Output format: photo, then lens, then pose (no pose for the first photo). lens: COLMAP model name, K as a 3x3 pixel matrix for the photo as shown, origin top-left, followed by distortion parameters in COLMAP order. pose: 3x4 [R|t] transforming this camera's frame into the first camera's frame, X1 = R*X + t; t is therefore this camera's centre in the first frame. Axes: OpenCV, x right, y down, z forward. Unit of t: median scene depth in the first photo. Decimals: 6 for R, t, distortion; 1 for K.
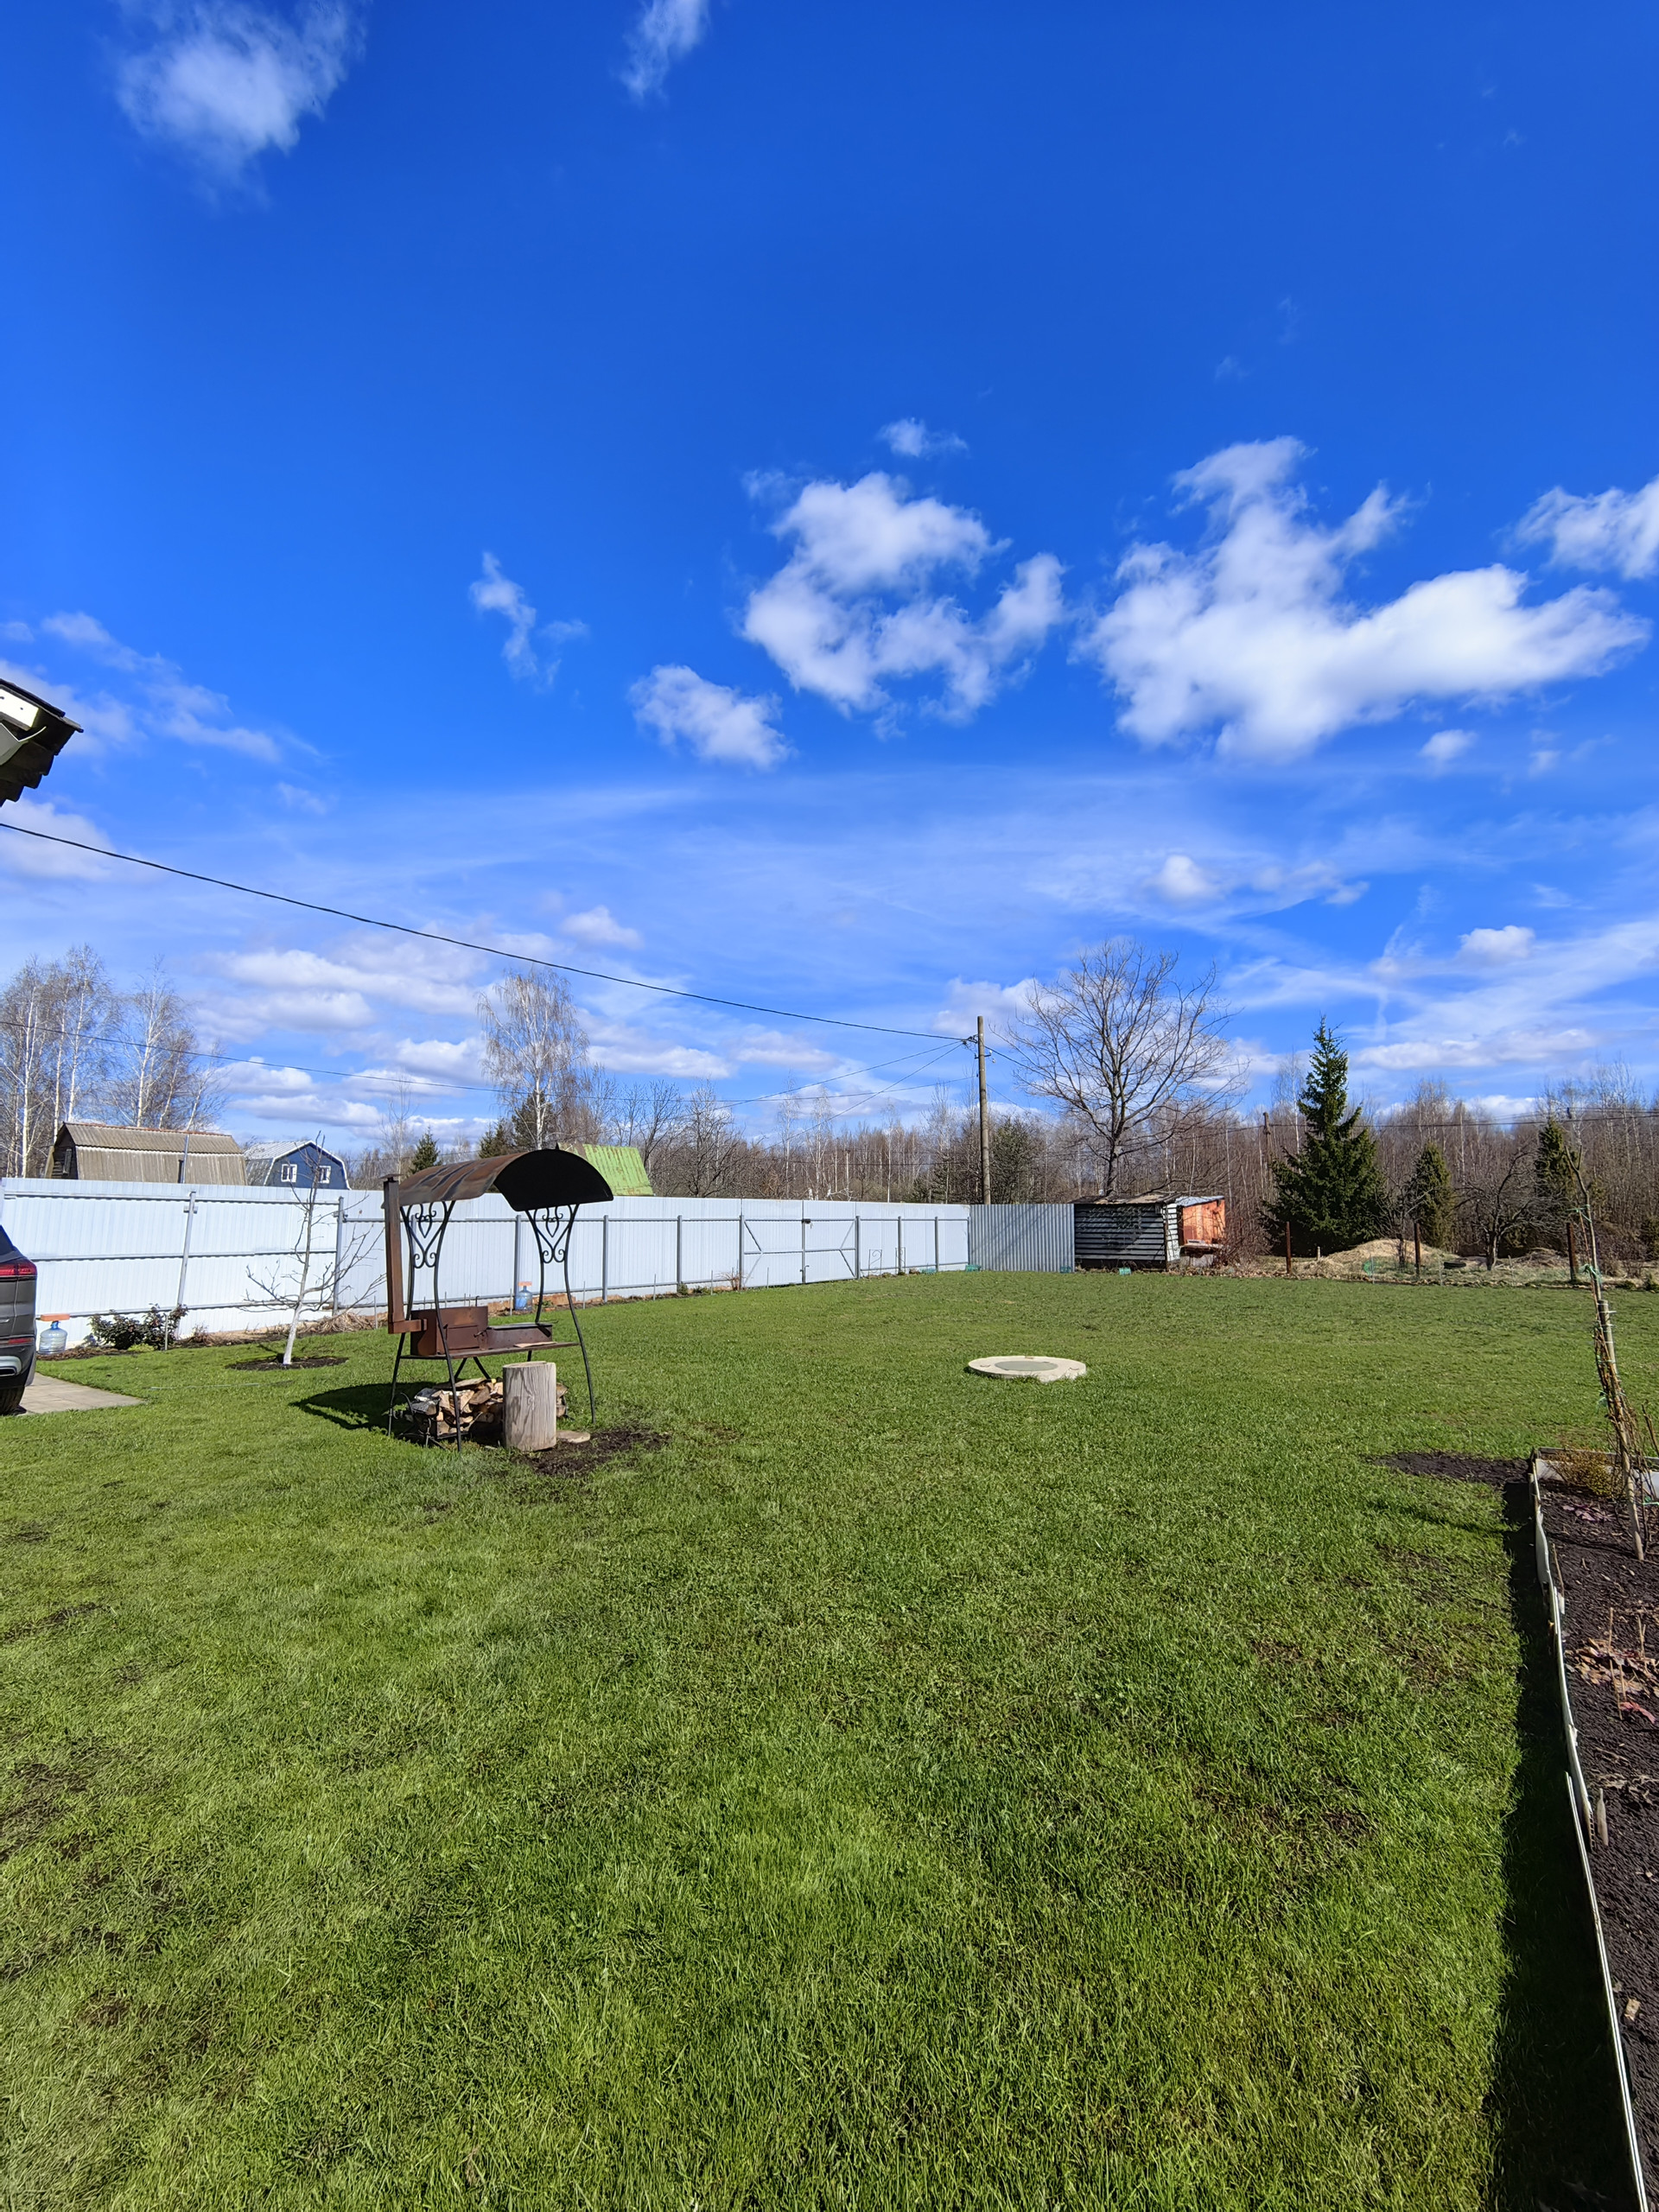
lens RADIAL K [[997.6, 0, 825.3], [0, 997.6, 1109.4], [0, 0, 1]] dist [-0.003429, -0.000130]
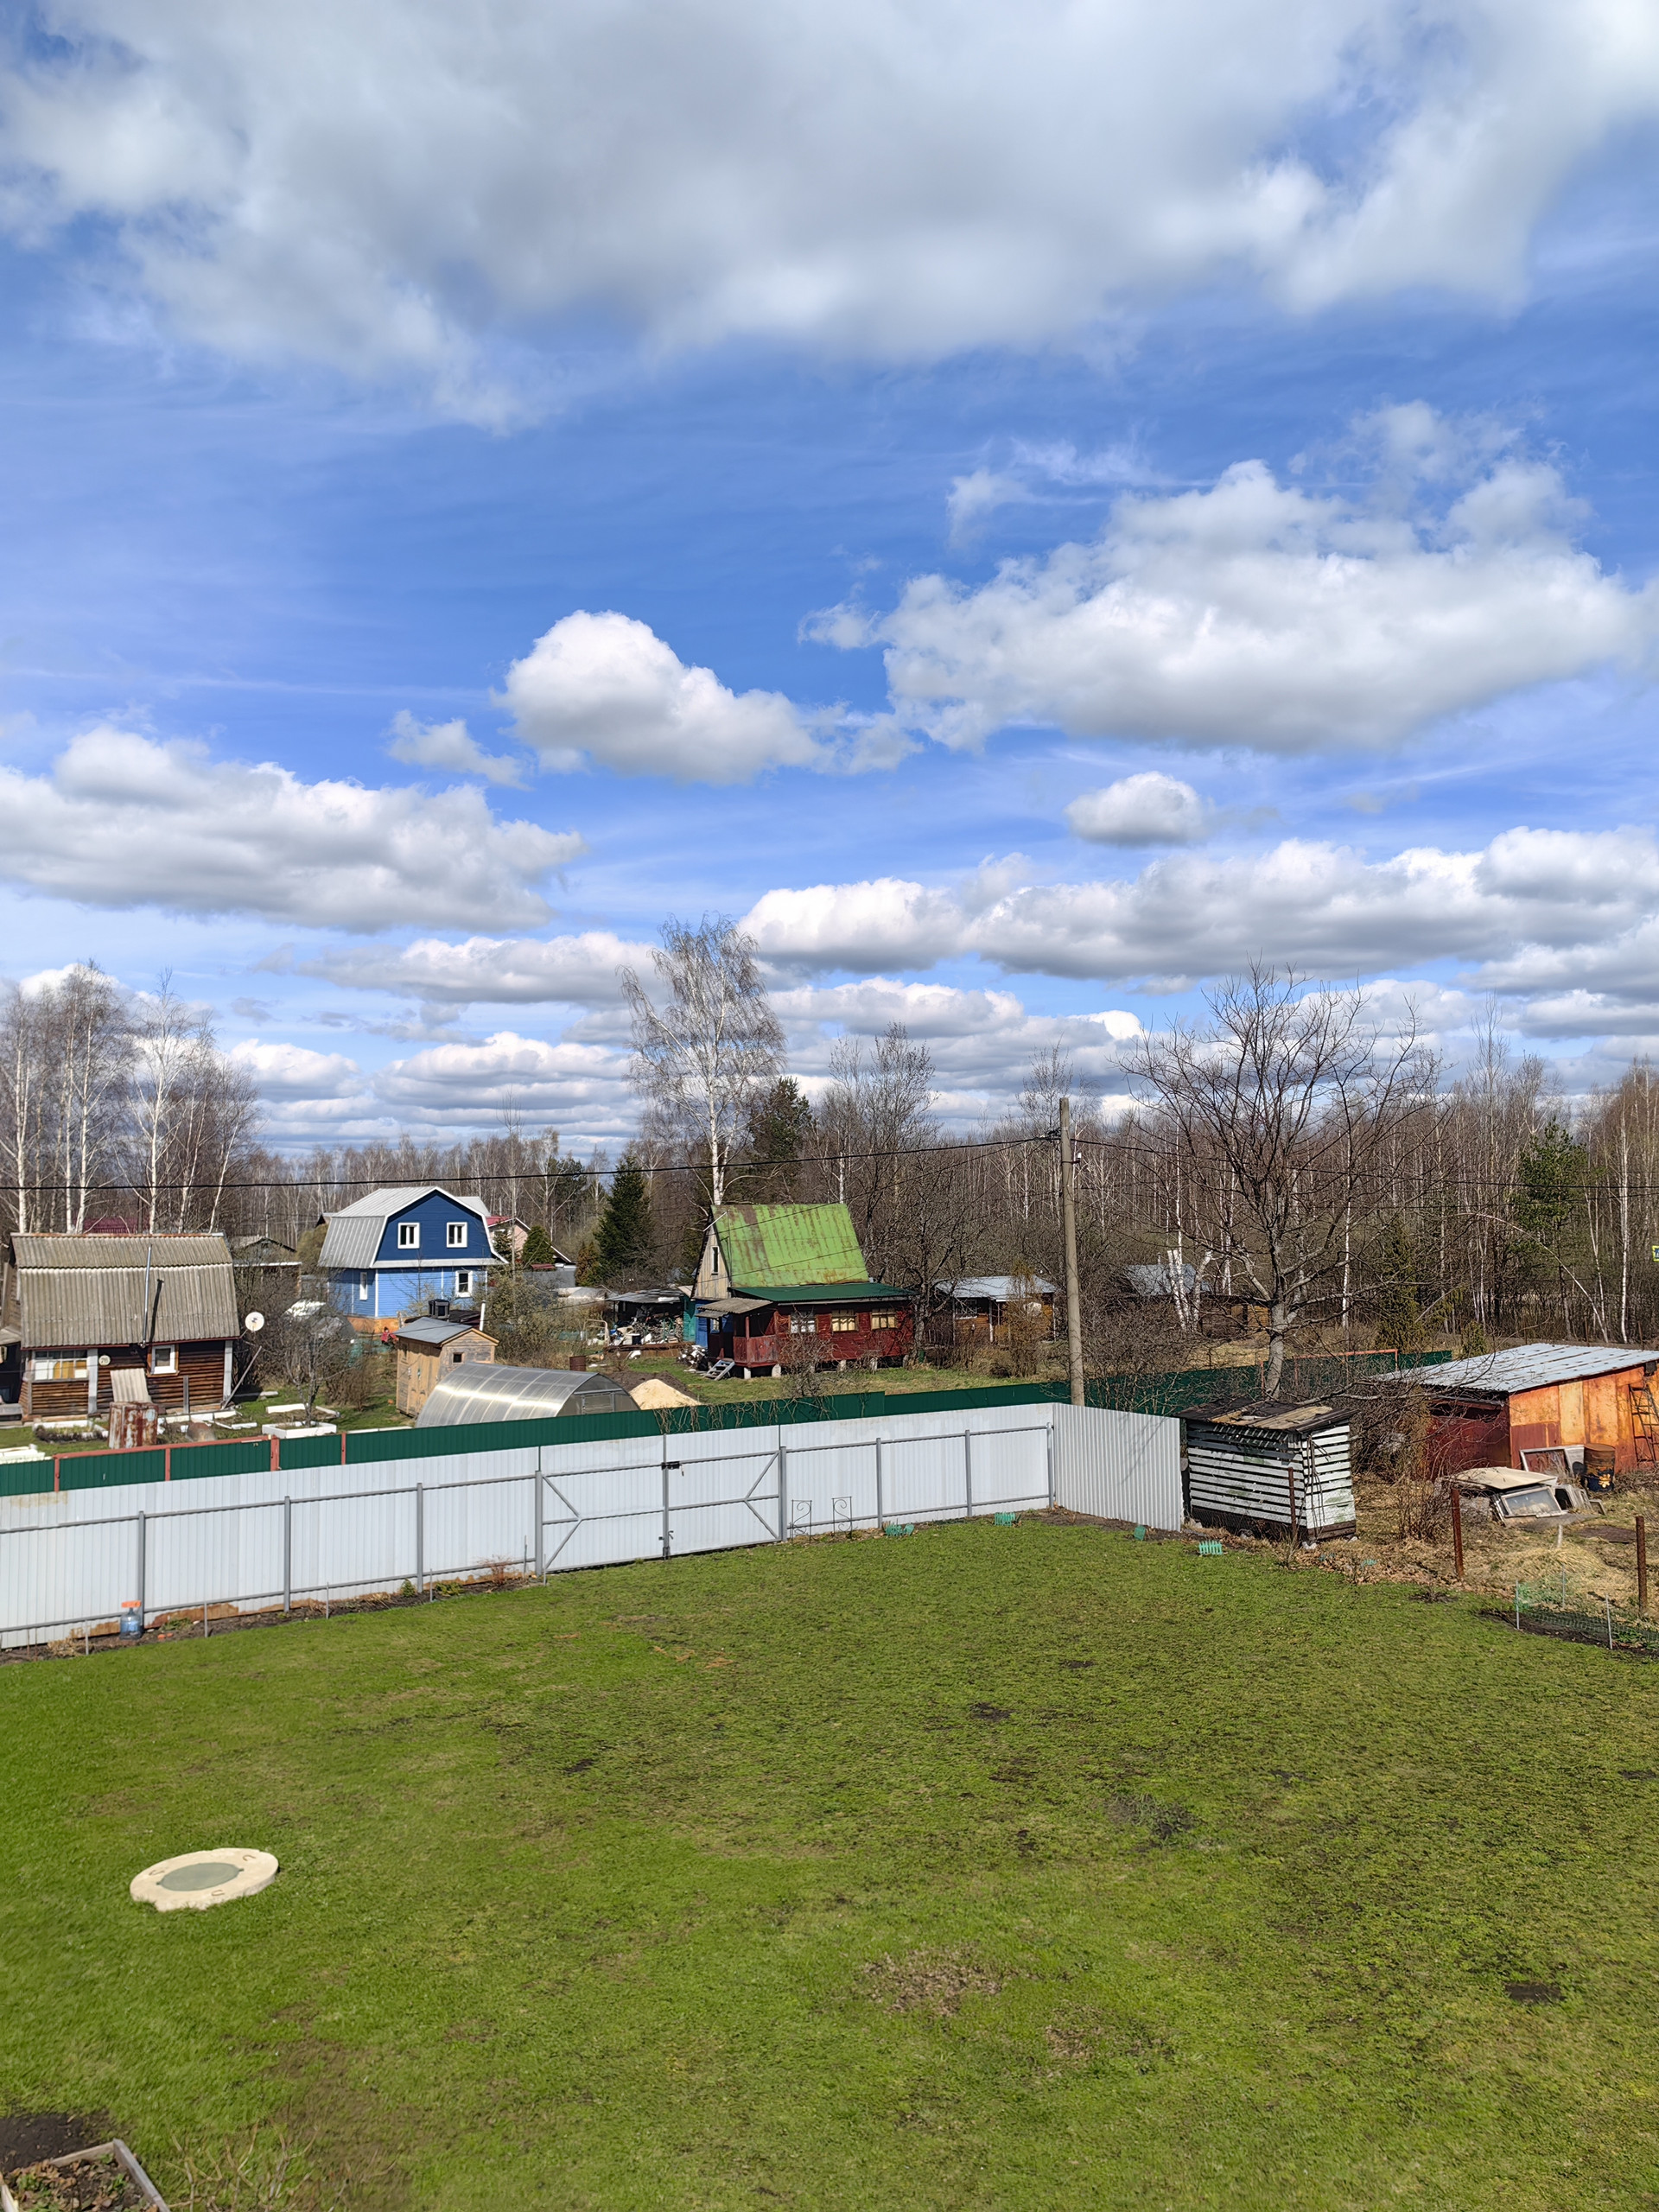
lens RADIAL K [[1769.7, 0, 813.1], [0, 1769.7, 1084.4], [0, 0, 1]] dist [0.074588, -0.103166]
pose [[0.929440, -0.041250, -0.366661, 0.508598], [0.055012, 0.998116, 0.027158, -0.172034], [0.364850, -0.045412, 0.929958, -0.102959]]
